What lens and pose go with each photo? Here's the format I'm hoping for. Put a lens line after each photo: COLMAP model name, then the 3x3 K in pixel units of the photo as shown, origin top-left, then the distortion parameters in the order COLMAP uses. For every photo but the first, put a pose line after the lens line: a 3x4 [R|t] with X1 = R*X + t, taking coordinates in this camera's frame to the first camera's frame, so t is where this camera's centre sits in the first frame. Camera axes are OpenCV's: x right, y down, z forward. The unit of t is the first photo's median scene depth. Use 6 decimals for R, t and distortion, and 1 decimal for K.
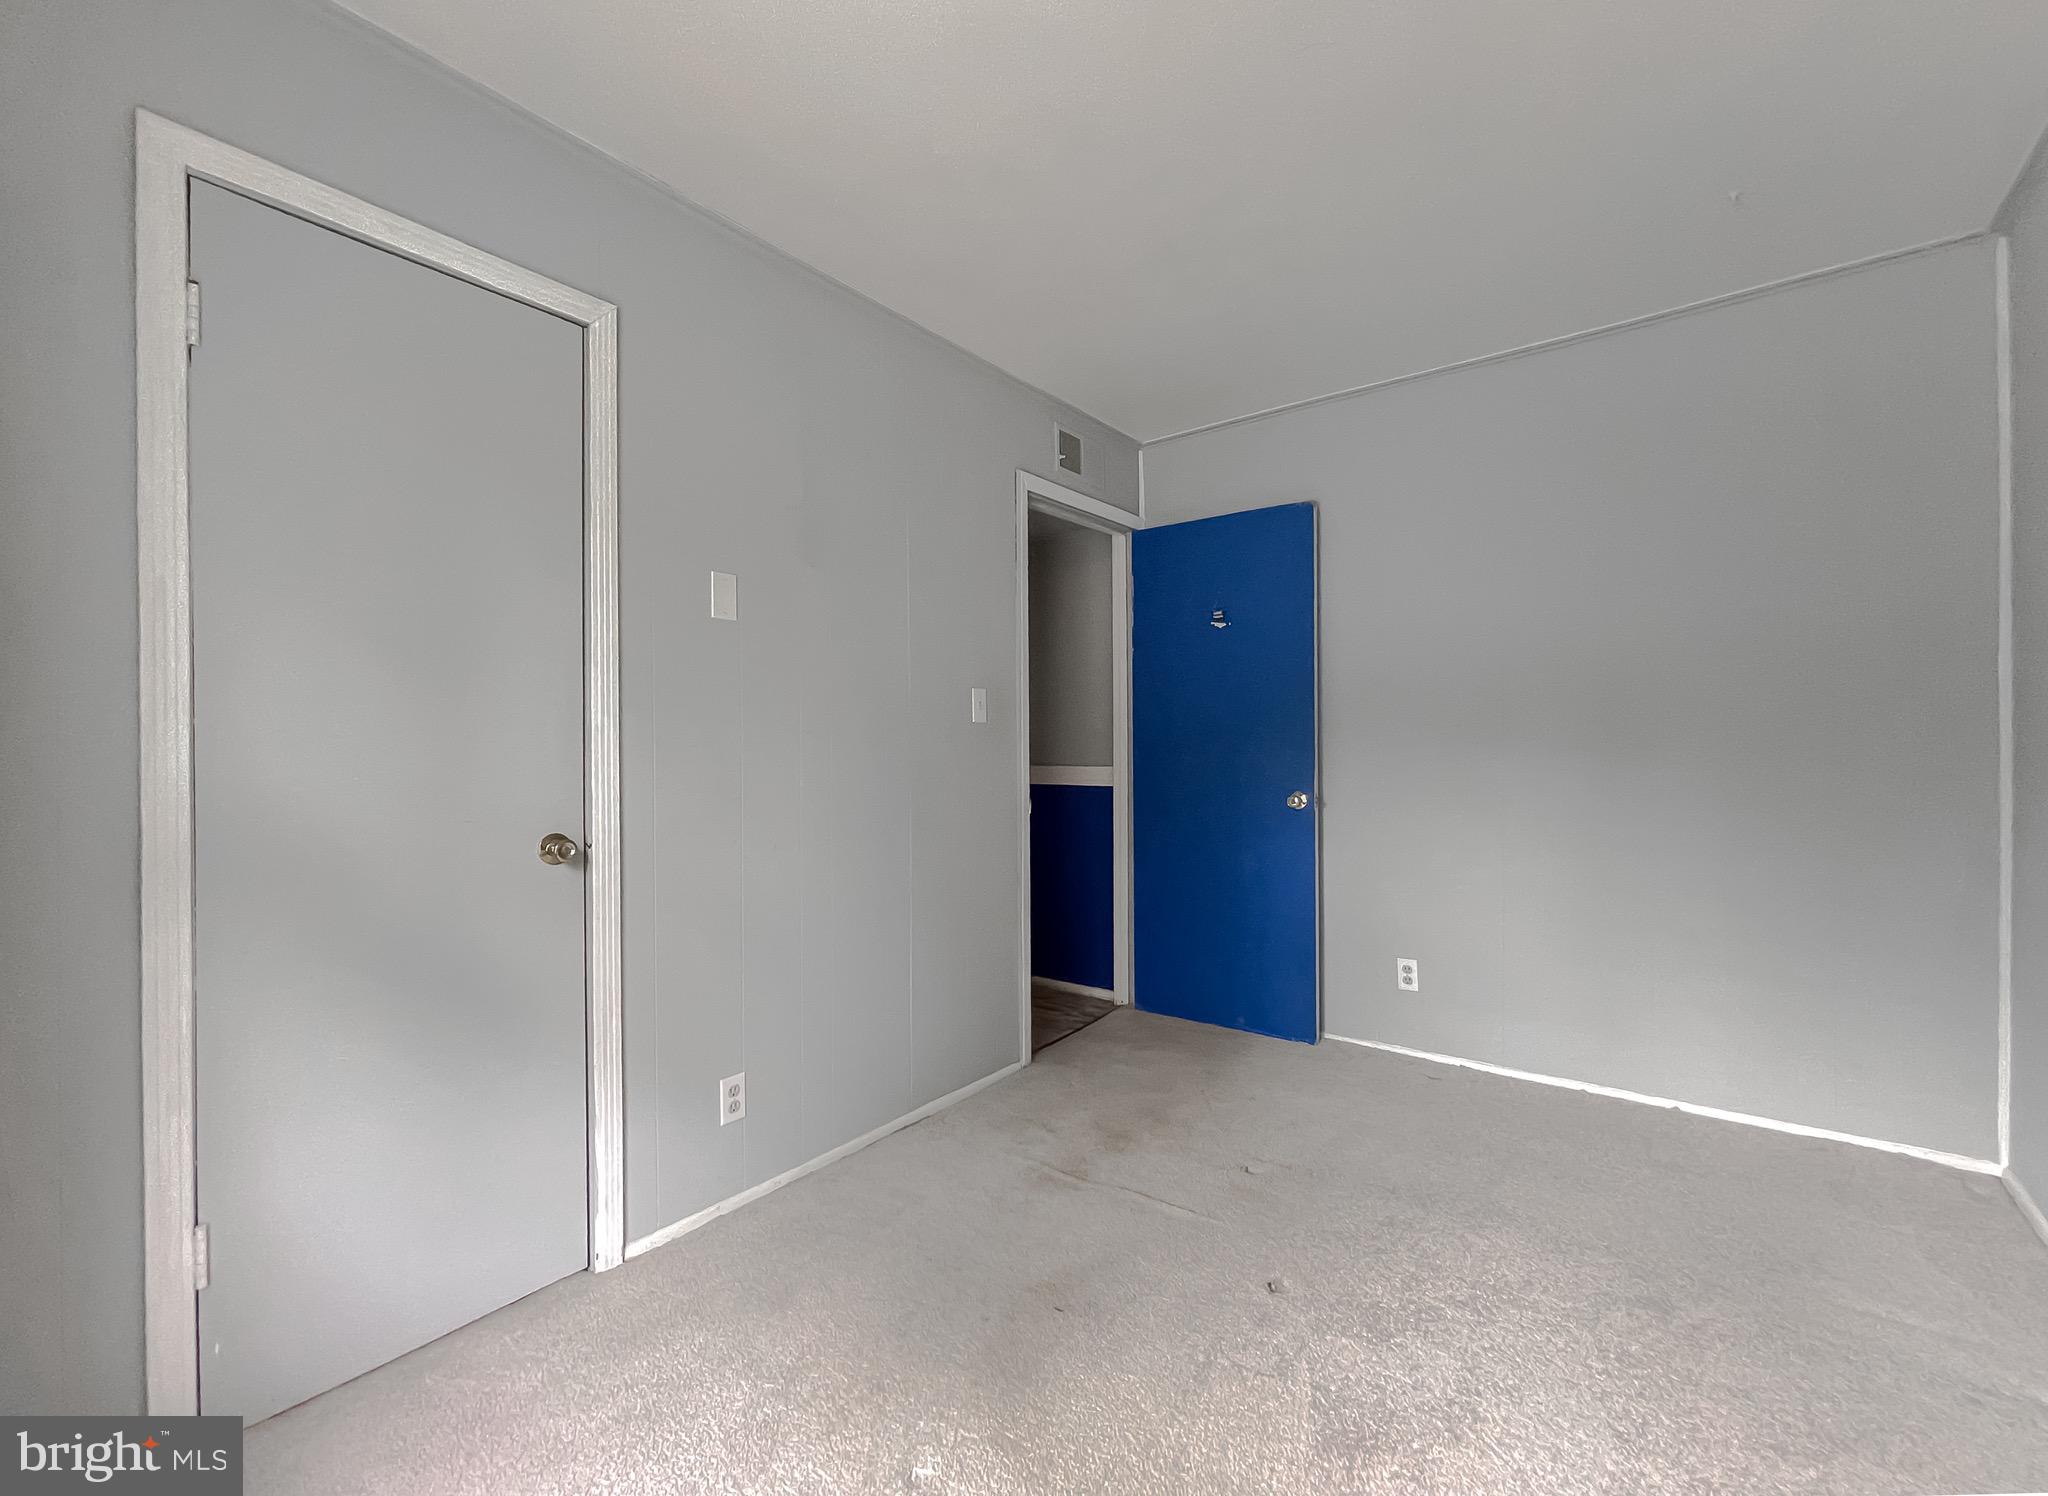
lens RADIAL K [[847.9, 0, 1026.0], [0, 847.9, 745.3], [0, 0, 1]] dist [0.000902, 0.000216]
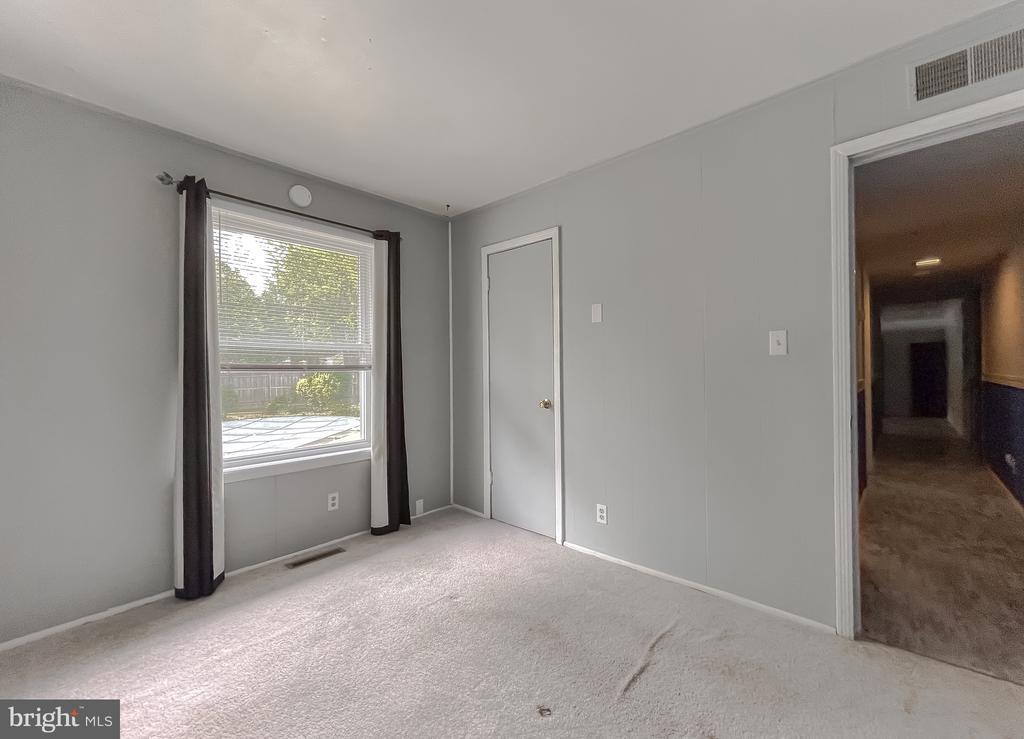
lens RADIAL K [[425.3, 0, 515.7], [0, 425.3, 368.4], [0, 0, 1]] dist [-0.002864, 0.000612]
pose [[-0.063553, 0.003282, -0.997973, 0.916416], [0.014863, 0.999887, 0.002342, -0.017657], [0.997868, -0.014684, -0.063595, 0.834556]]
